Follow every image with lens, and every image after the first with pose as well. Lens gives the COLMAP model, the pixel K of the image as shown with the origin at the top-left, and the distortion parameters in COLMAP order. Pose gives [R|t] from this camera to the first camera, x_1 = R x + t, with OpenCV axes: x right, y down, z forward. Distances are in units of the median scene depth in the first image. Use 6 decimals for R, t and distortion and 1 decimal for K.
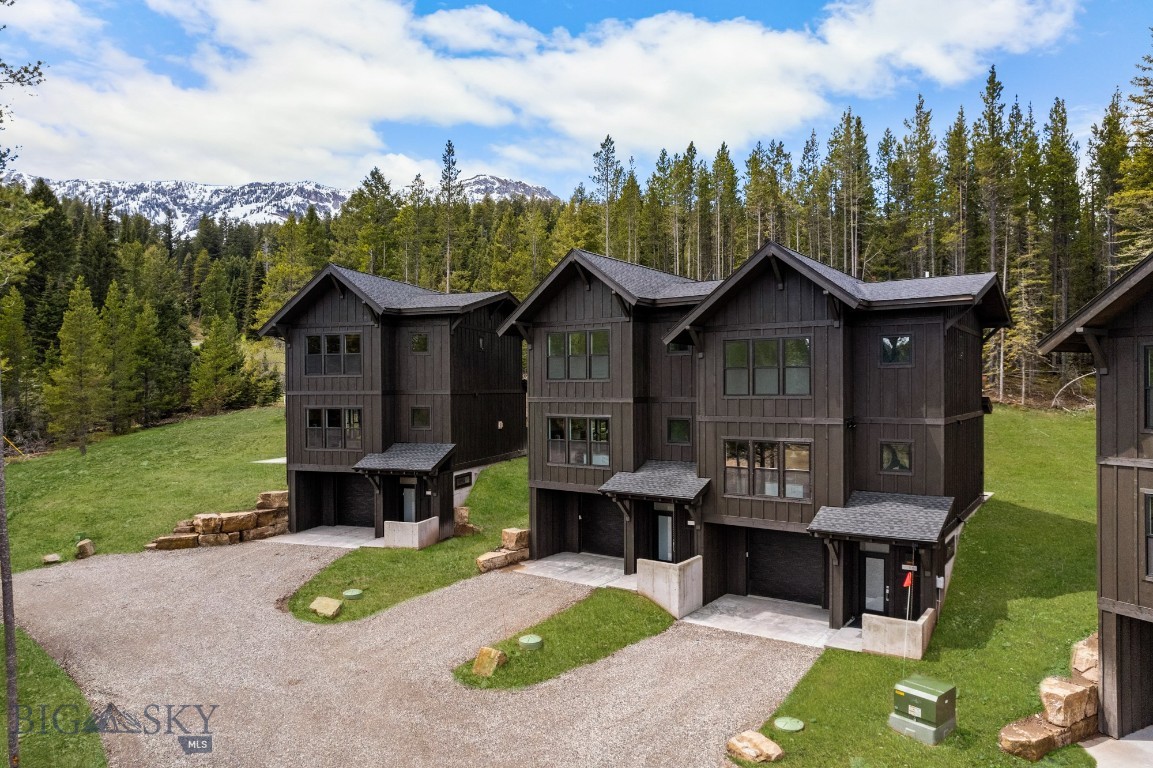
lens RADIAL K [[731.1, 0, 576.5], [0, 731.1, 384.0], [0, 0, 1]] dist [-0.073113, 0.071786]
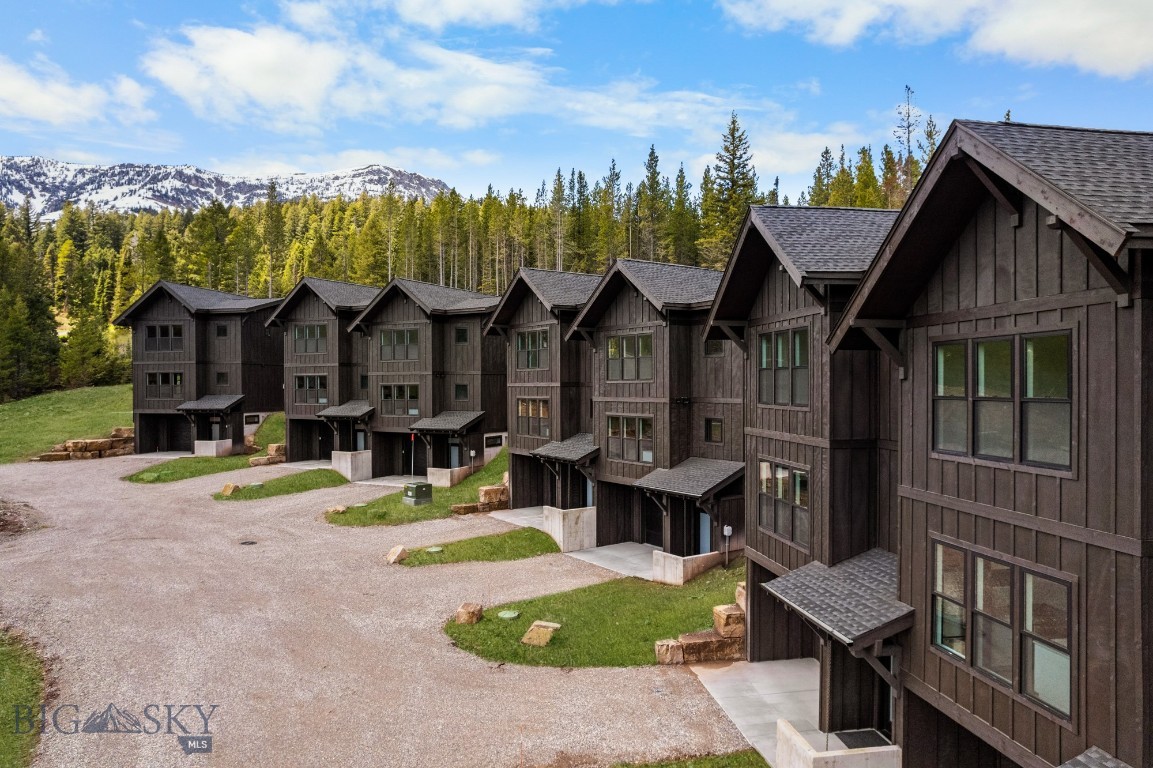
lens RADIAL K [[731.1, 0, 576.5], [0, 731.1, 384.0], [0, 0, 1]] dist [-0.073113, 0.071786]
pose [[0.990368, 0.000388, 0.138461, 0.259687], [-0.001314, 0.999977, 0.006596, 0.037146], [-0.138456, -0.006714, 0.990346, -0.517625]]
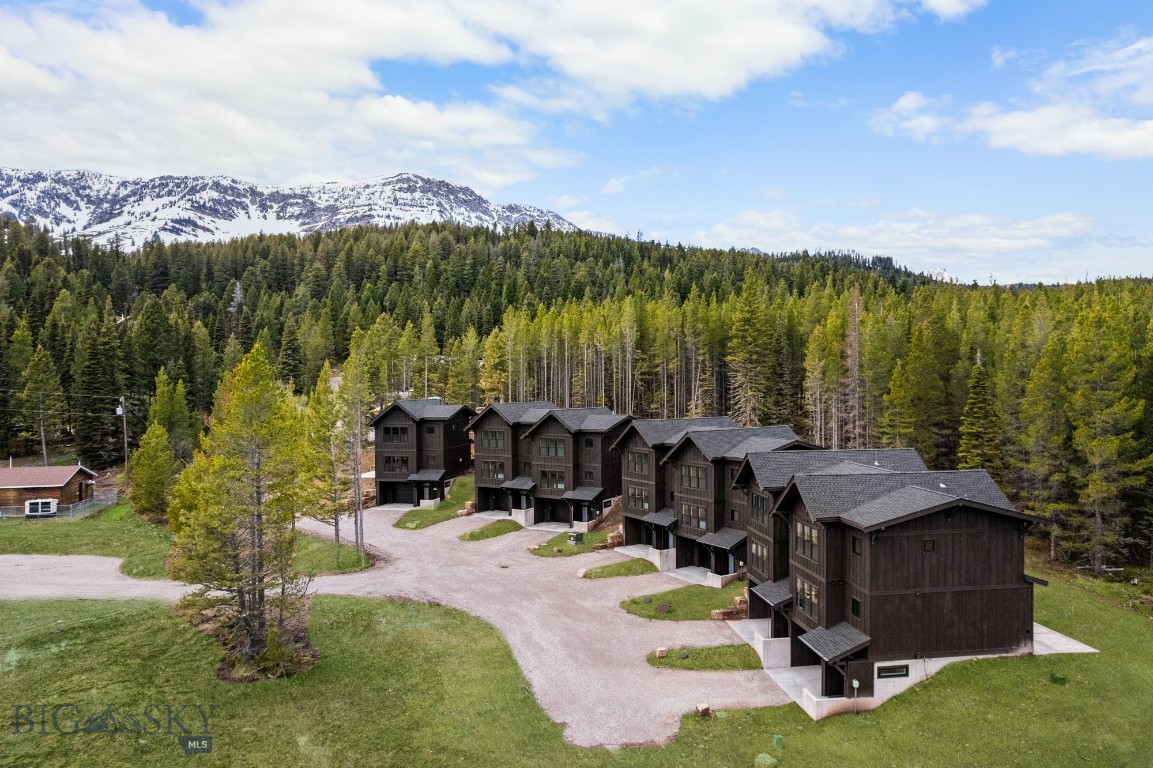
lens RADIAL K [[731.1, 0, 576.5], [0, 731.1, 384.0], [0, 0, 1]] dist [-0.073113, 0.071786]
pose [[0.994559, -0.002878, 0.104133, 0.021460], [0.002389, 0.999986, 0.004821, -0.181154], [-0.104145, -0.004546, 0.994552, -1.252968]]
